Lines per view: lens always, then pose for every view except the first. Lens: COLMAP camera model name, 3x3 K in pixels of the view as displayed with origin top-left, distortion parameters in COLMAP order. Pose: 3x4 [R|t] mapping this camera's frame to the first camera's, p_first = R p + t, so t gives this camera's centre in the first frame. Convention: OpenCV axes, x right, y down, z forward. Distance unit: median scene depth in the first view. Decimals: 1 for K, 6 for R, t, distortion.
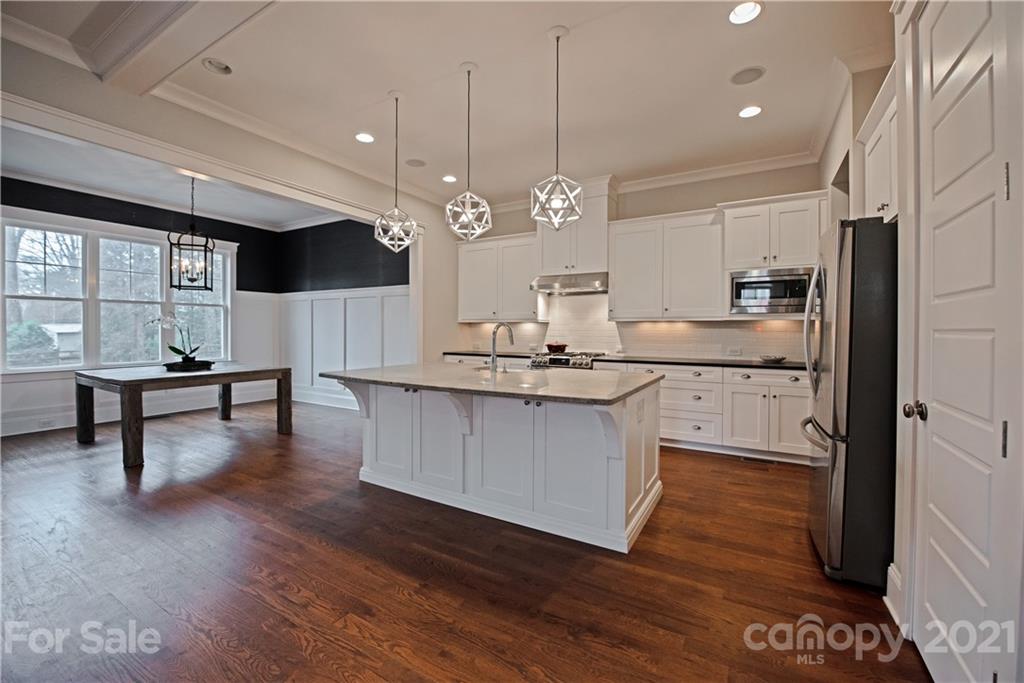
lens RADIAL K [[416.4, 0, 504.5], [0, 416.4, 332.2], [0, 0, 1]] dist [-0.017776, -0.000322]
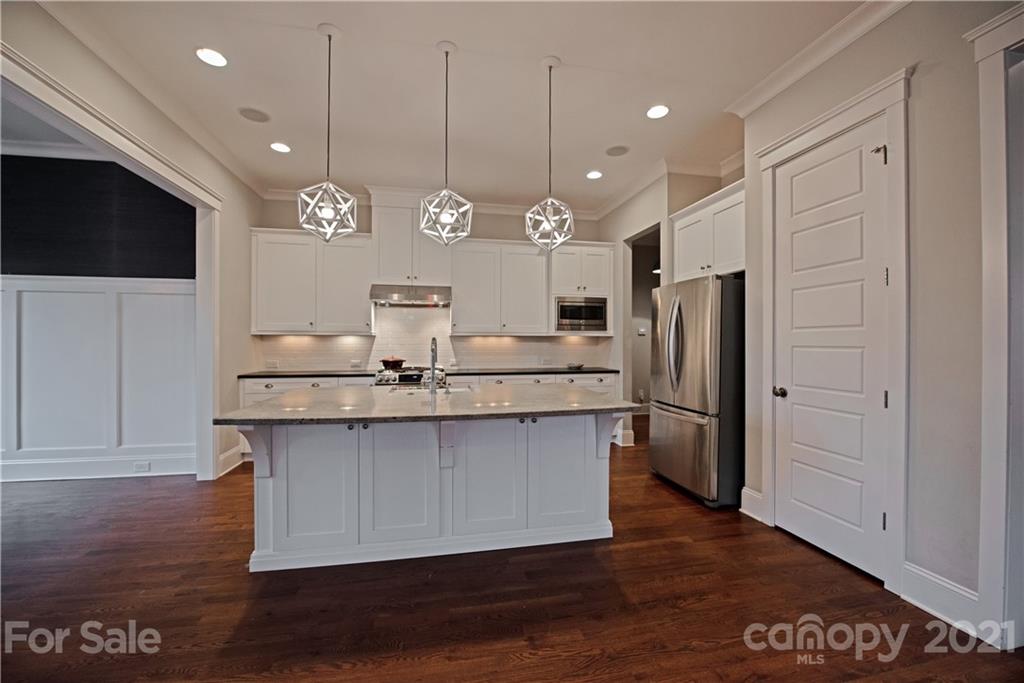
lens RADIAL K [[416.4, 0, 516.2], [0, 416.4, 341.6], [0, 0, 1]] dist [-0.017776, -0.000322]
pose [[0.735722, -0.002622, 0.677279, -0.381336], [0.005297, 0.999984, -0.001883, -0.009752], [-0.677263, 0.004972, 0.735724, 0.173674]]
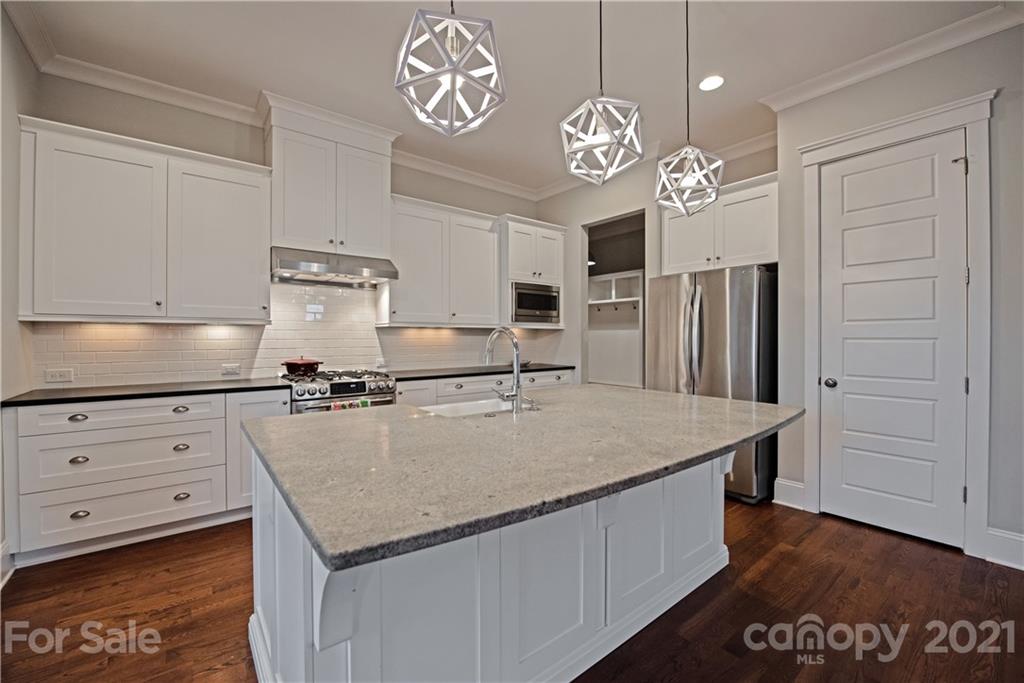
lens RADIAL K [[416.4, 0, 517.0], [0, 416.4, 337.8], [0, 0, 1]] dist [-0.017776, -0.000322]
pose [[0.345816, -0.006452, 0.938280, -0.441390], [0.006504, 0.999969, 0.004479, -0.008623], [-0.938280, 0.004554, 0.345847, 0.622357]]
